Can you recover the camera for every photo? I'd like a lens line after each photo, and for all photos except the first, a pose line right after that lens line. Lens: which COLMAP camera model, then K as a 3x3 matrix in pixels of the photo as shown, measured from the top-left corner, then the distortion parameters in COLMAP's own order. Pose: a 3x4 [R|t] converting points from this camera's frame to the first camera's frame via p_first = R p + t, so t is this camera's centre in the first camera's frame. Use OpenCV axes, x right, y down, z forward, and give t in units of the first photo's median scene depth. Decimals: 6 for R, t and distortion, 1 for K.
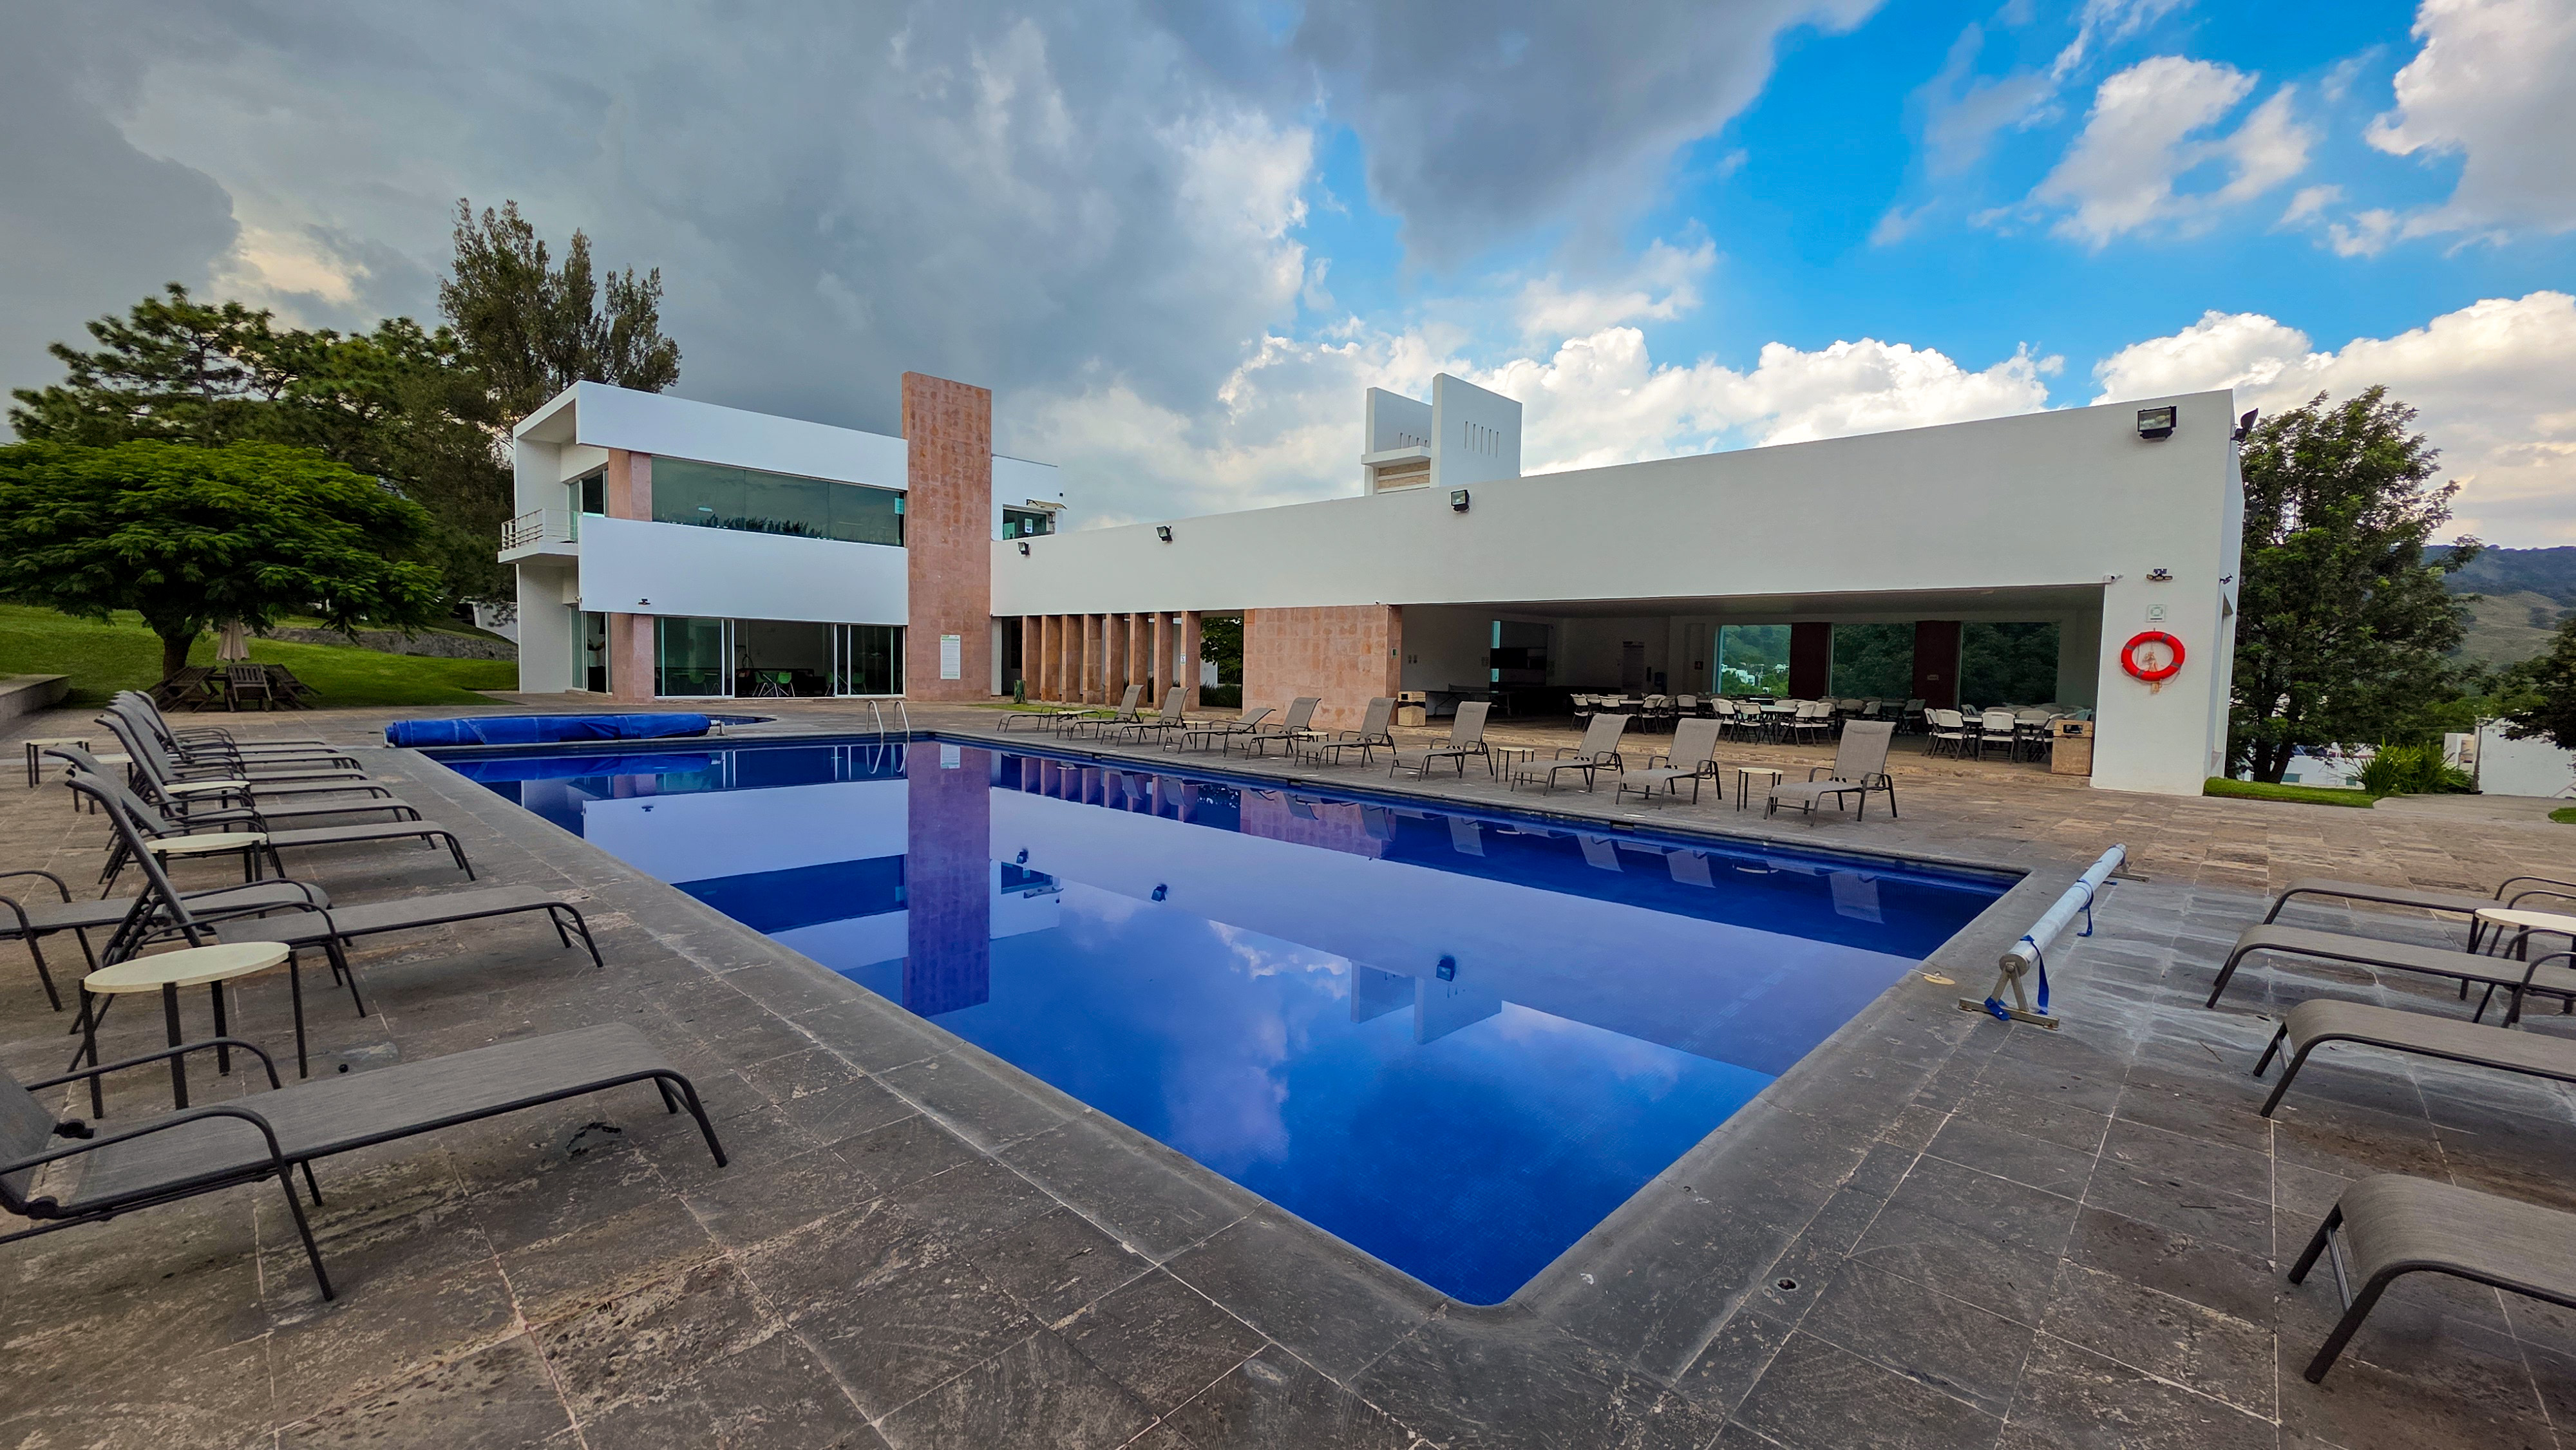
lens RADIAL K [[1023.3, 0, 1294.6], [0, 1023.3, 714.6], [0, 0, 1]] dist [-0.003738, -0.000182]
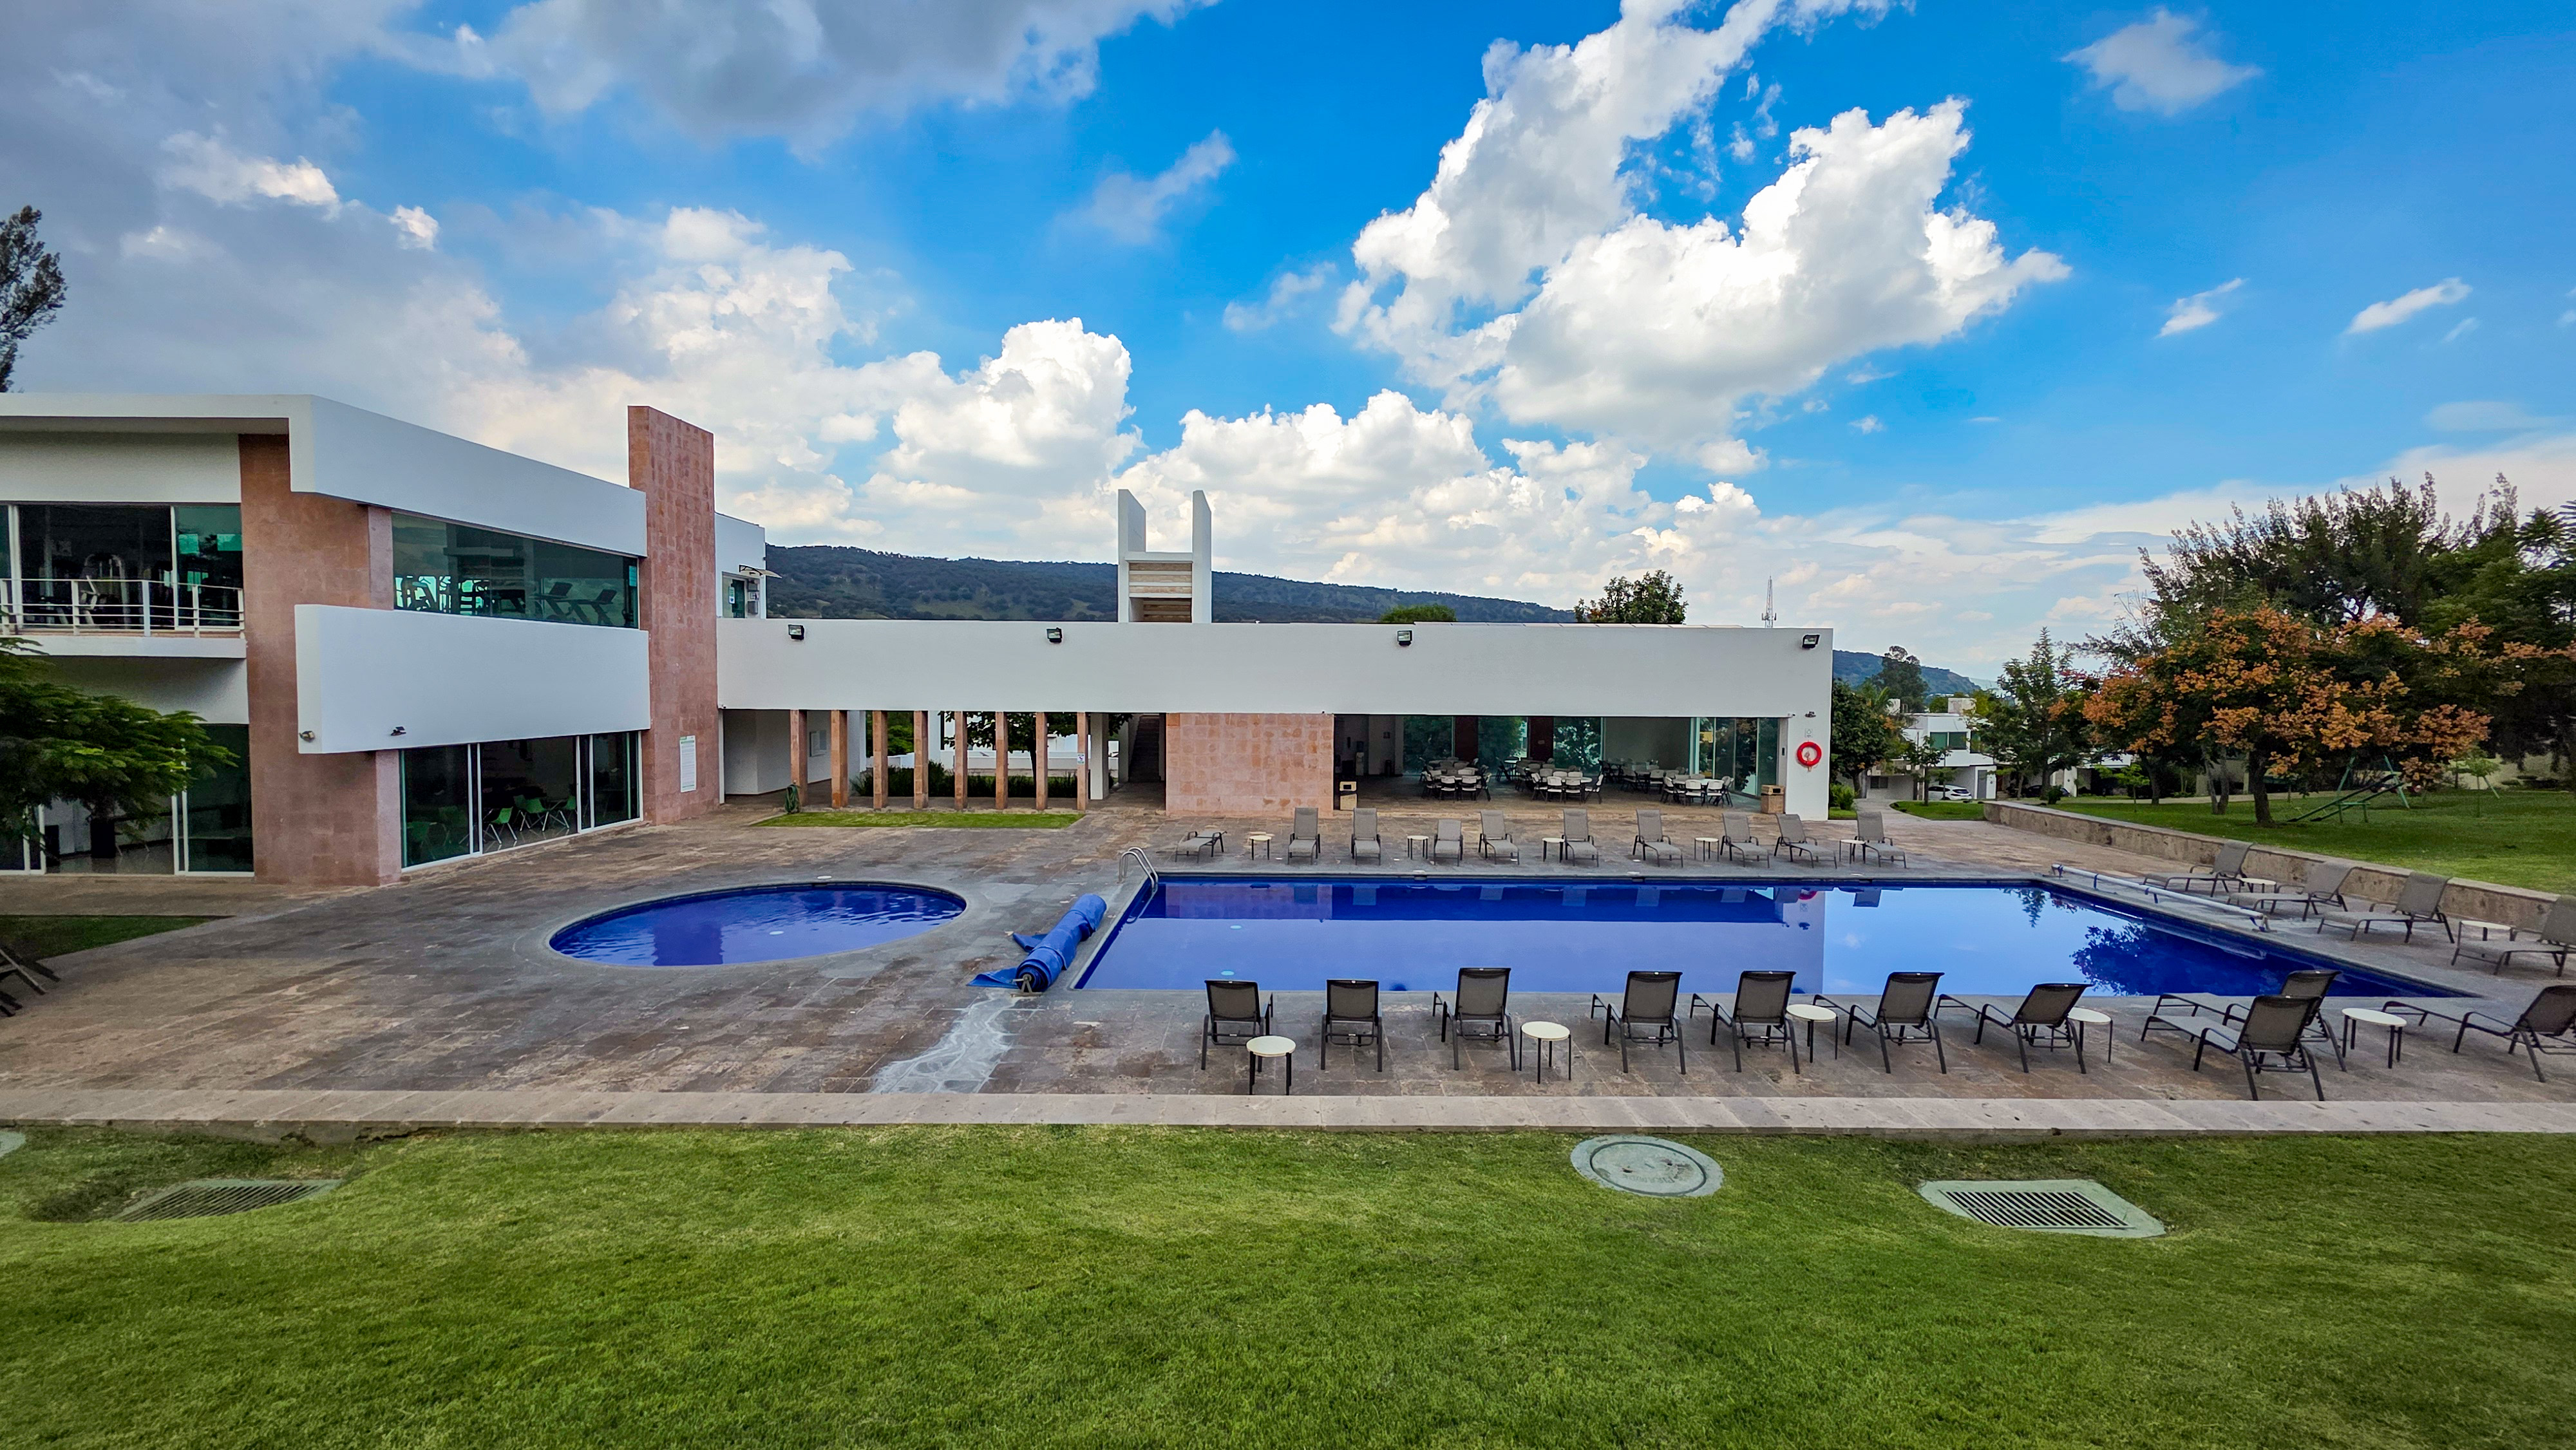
lens RADIAL K [[1023.3, 0, 1294.2], [0, 1023.3, 729.6], [0, 0, 1]] dist [-0.003738, -0.000182]
pose [[0.723190, -0.050886, 0.688772, -0.708509], [0.042170, 0.998675, 0.029505, -0.112832], [-0.689360, 0.007708, 0.724378, 0.119715]]
